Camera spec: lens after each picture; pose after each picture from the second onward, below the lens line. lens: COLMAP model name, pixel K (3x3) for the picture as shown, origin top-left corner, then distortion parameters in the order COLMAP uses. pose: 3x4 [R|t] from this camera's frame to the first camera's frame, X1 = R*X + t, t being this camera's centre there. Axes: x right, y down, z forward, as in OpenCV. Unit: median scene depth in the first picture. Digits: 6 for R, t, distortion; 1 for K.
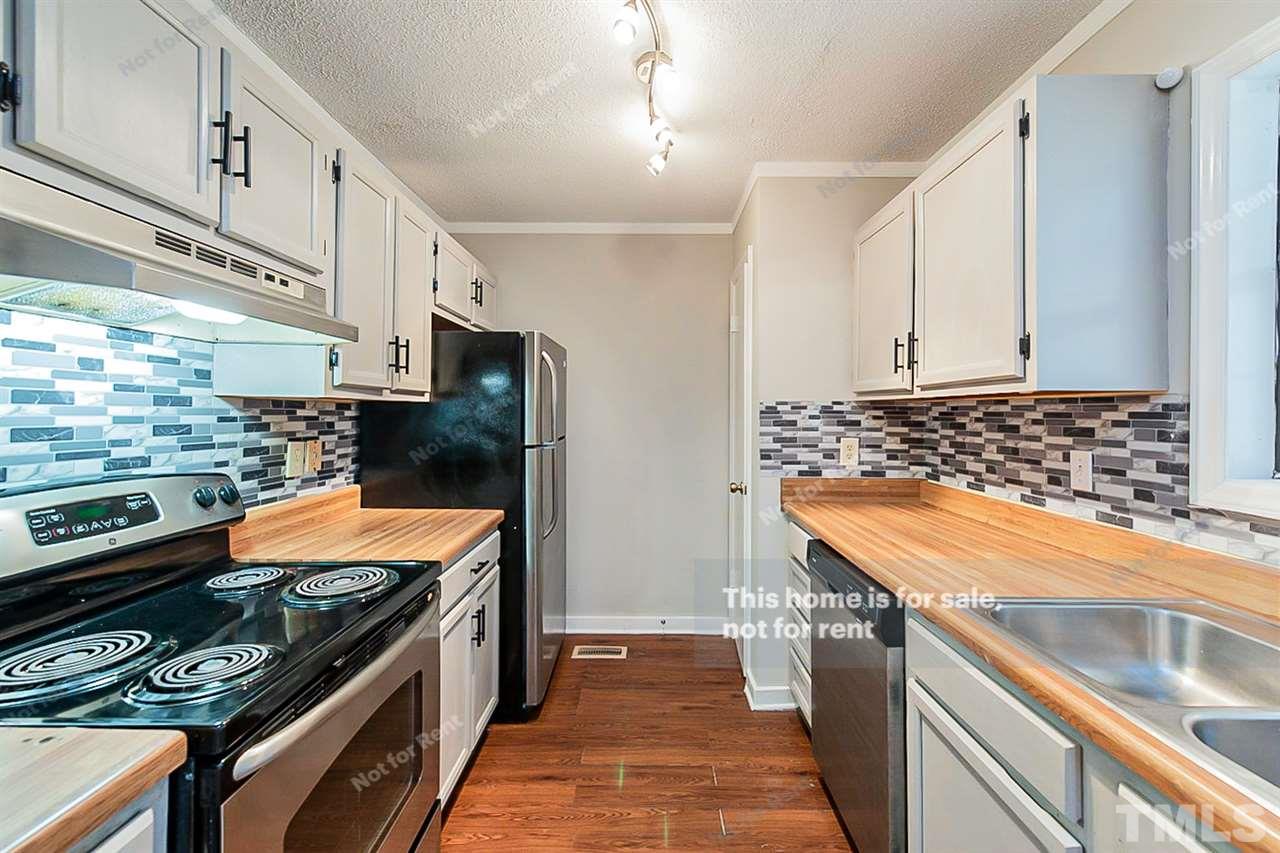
lens RADIAL K [[505.4, 0, 644.9], [0, 505.4, 423.4], [0, 0, 1]] dist [0.011259, -0.000510]
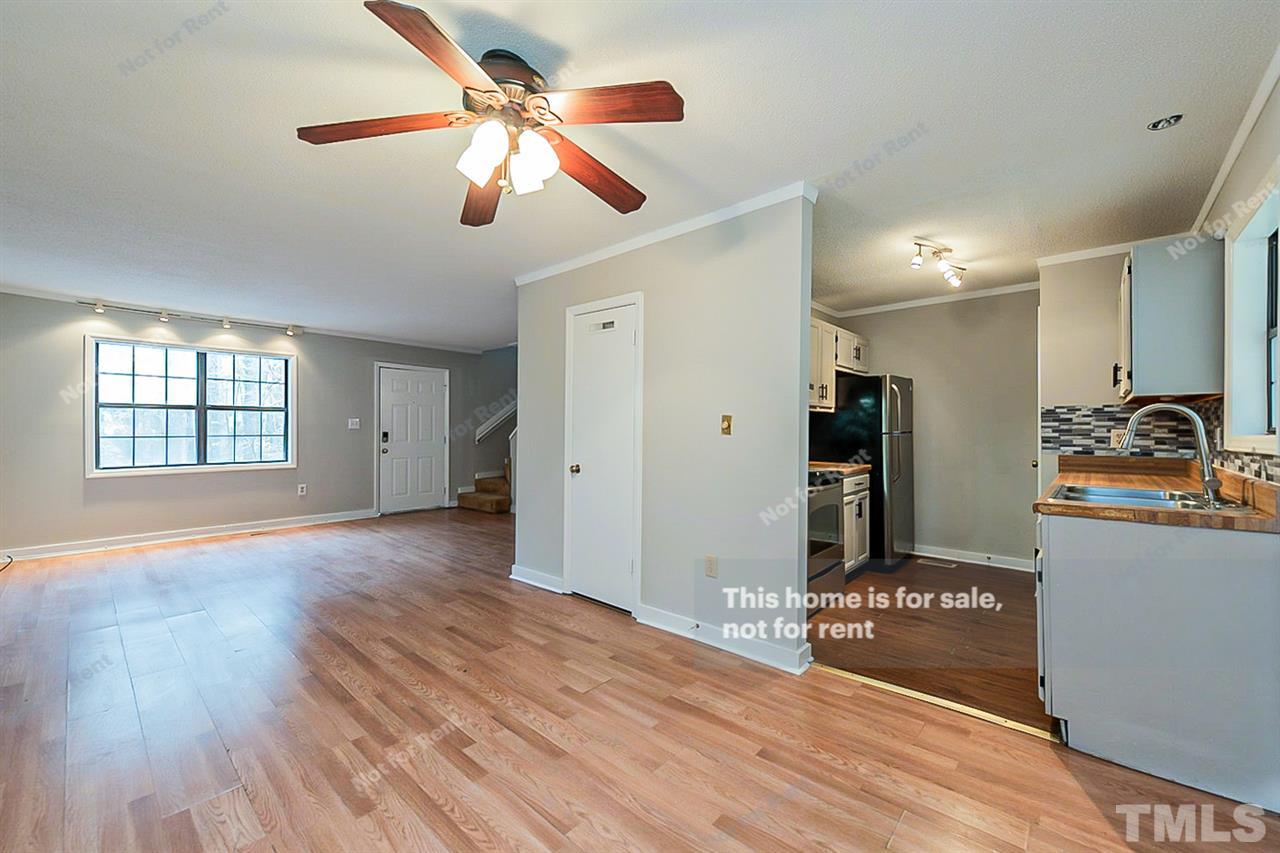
lens RADIAL K [[505.4, 0, 646.6], [0, 505.4, 427.9], [0, 0, 1]] dist [0.011259, -0.000510]
pose [[0.758819, -0.004244, -0.651287, 0.328136], [0.004046, 0.999990, -0.001802, 0.021648], [0.651289, -0.001268, 0.758829, -1.025329]]
